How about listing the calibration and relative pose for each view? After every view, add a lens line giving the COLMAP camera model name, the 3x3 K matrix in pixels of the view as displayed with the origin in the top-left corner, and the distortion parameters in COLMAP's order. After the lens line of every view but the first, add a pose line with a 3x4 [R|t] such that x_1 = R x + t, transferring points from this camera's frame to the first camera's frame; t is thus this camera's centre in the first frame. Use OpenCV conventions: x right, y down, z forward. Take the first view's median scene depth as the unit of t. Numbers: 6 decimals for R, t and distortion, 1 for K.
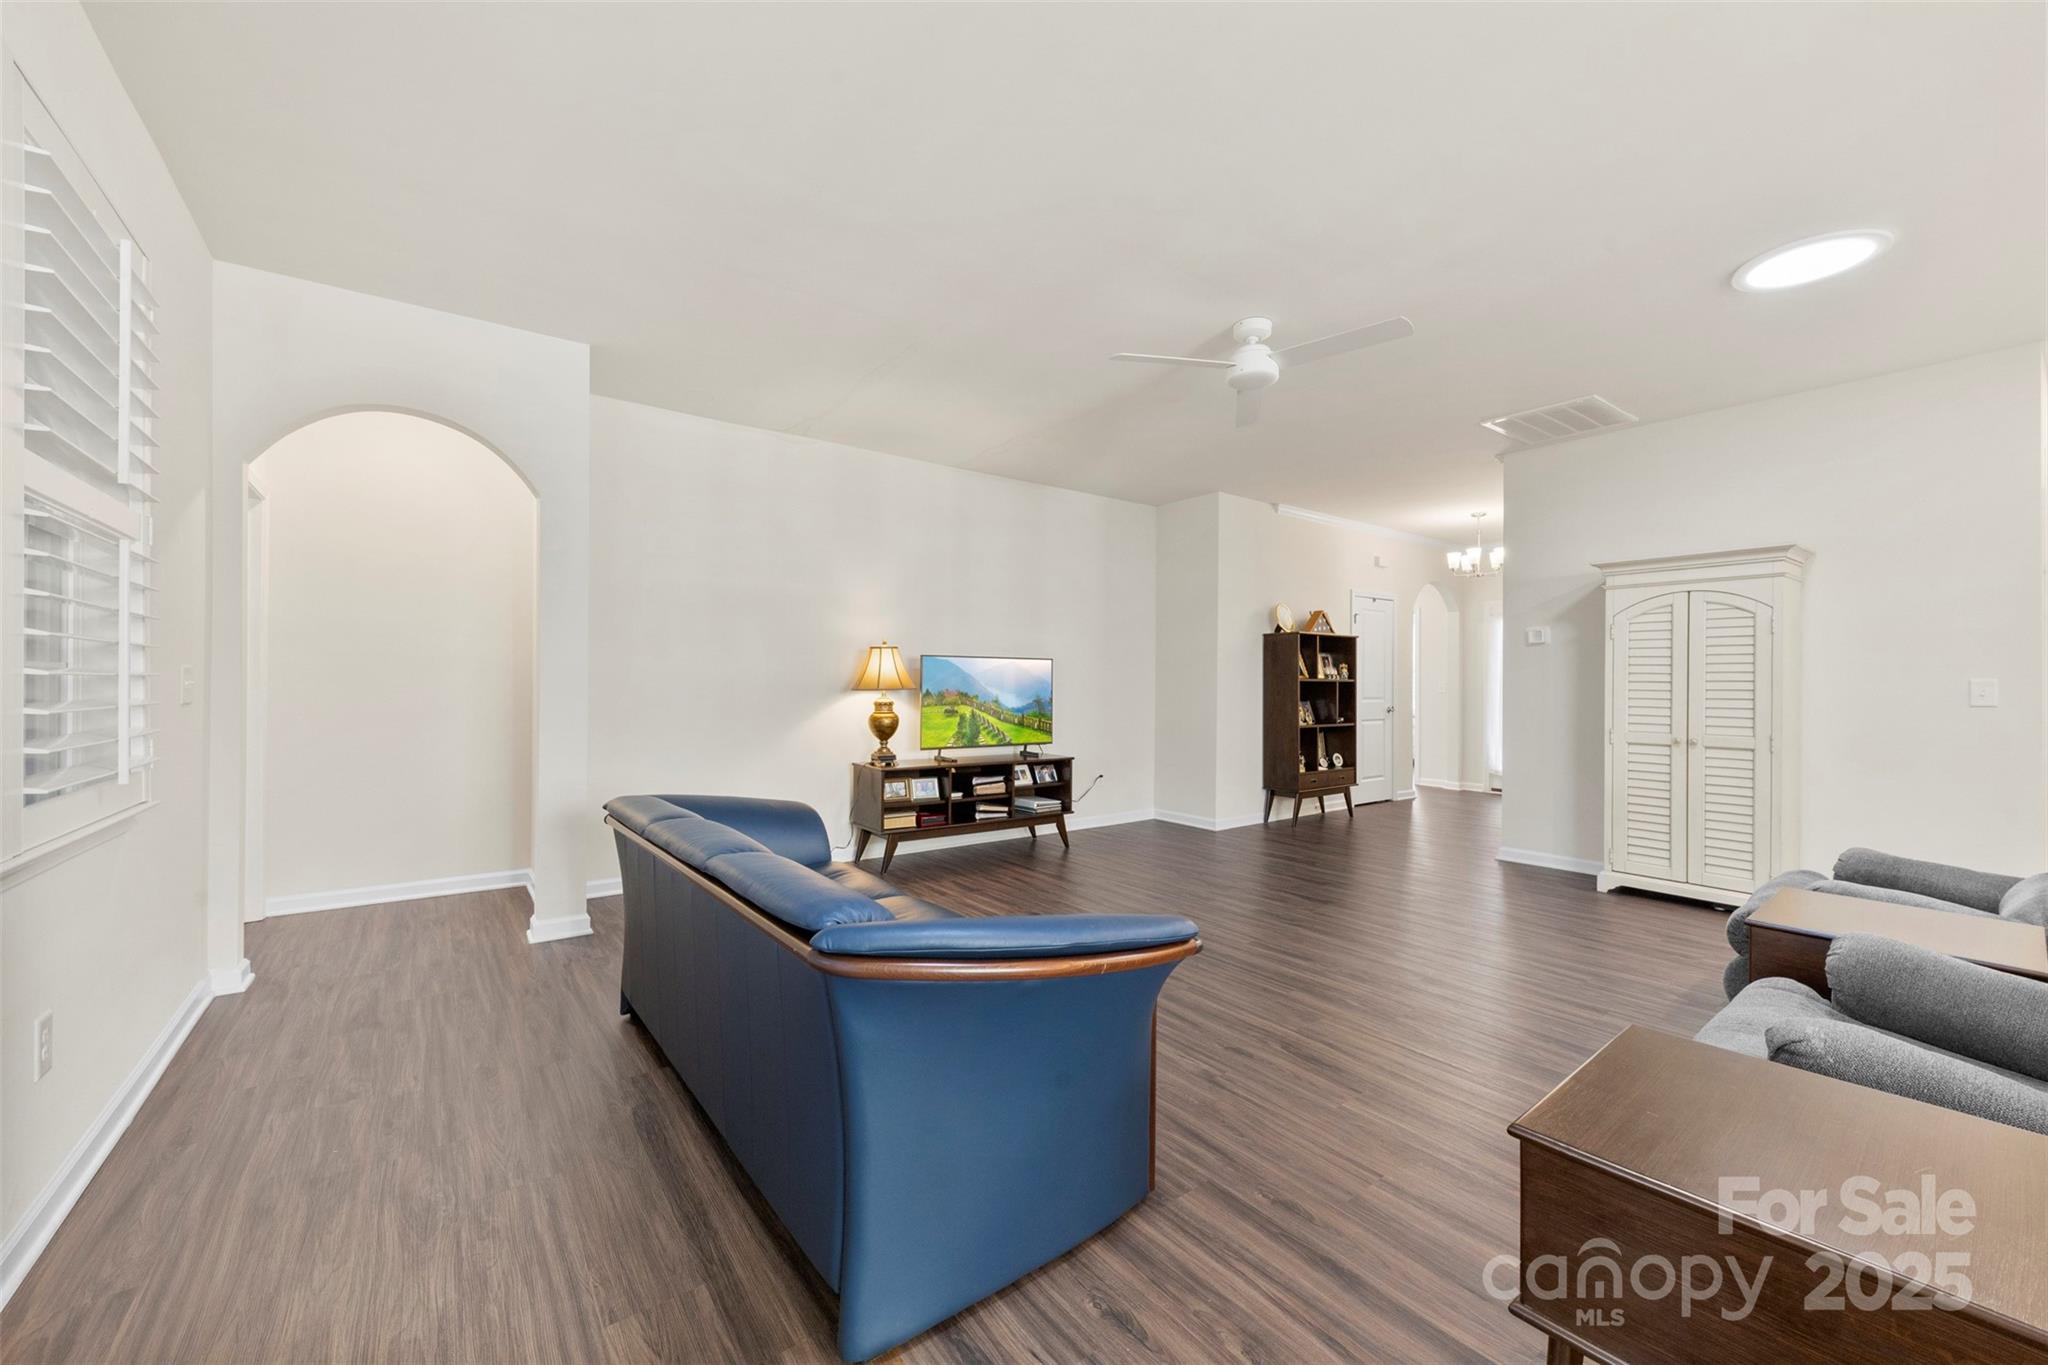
lens RADIAL K [[786.0, 0, 1025.5], [0, 786.0, 686.5], [0, 0, 1]] dist [0.013942, -0.004696]
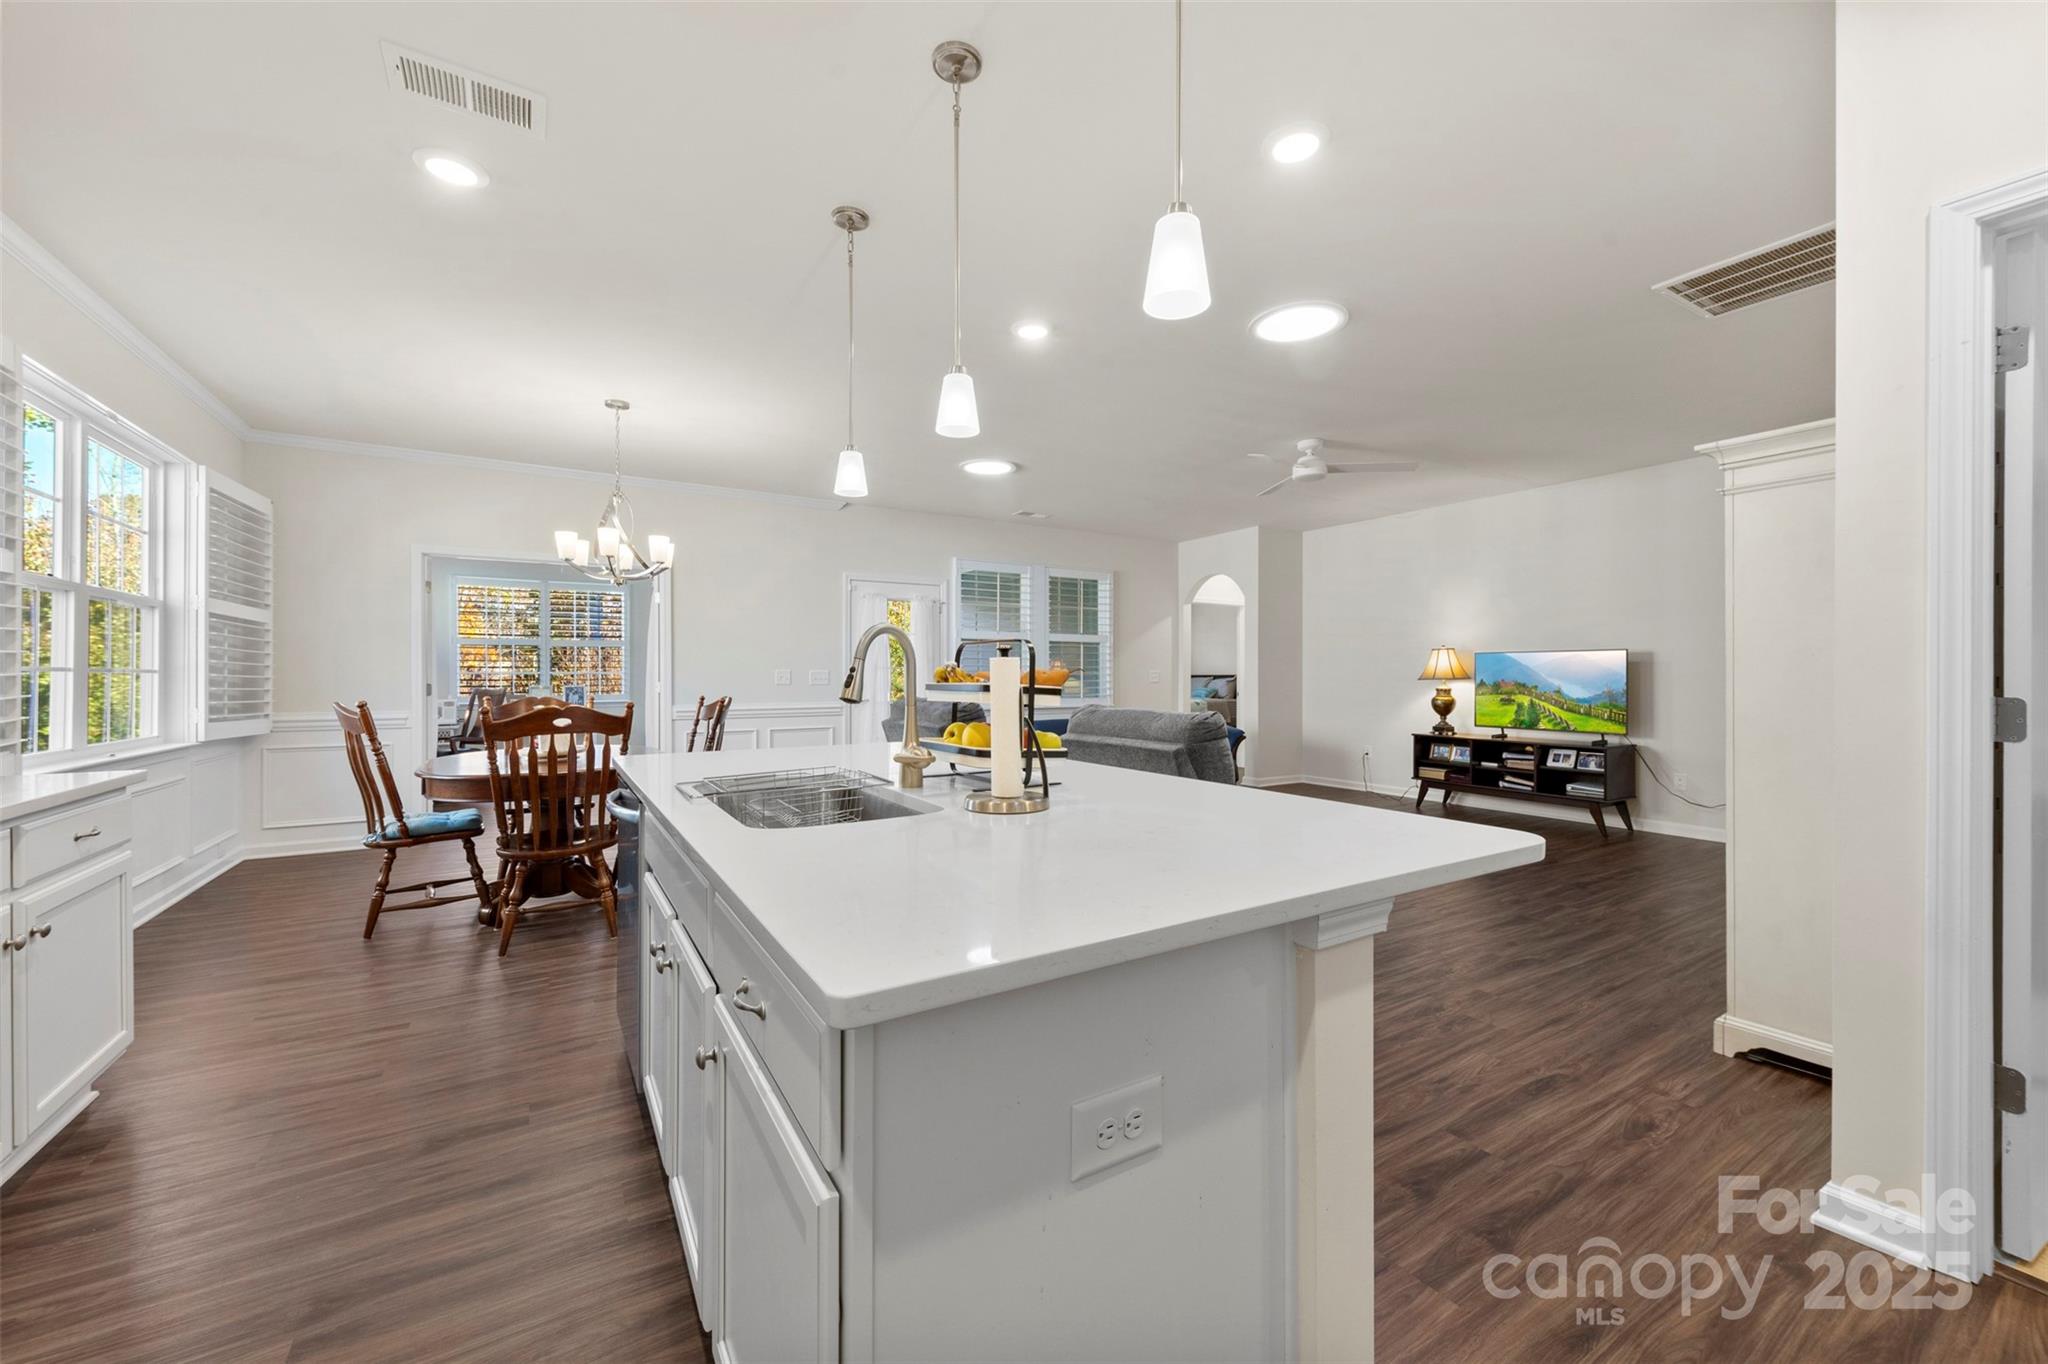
lens RADIAL K [[787.0, 0, 1024.7], [0, 787.0, 673.8], [0, 0, 1]] dist [0.010764, -0.000079]
pose [[-0.087963, -0.007334, -0.996097, 1.139784], [-0.001613, 0.999973, -0.007220, 0.004504], [0.996122, 0.000971, -0.087972, 0.351031]]
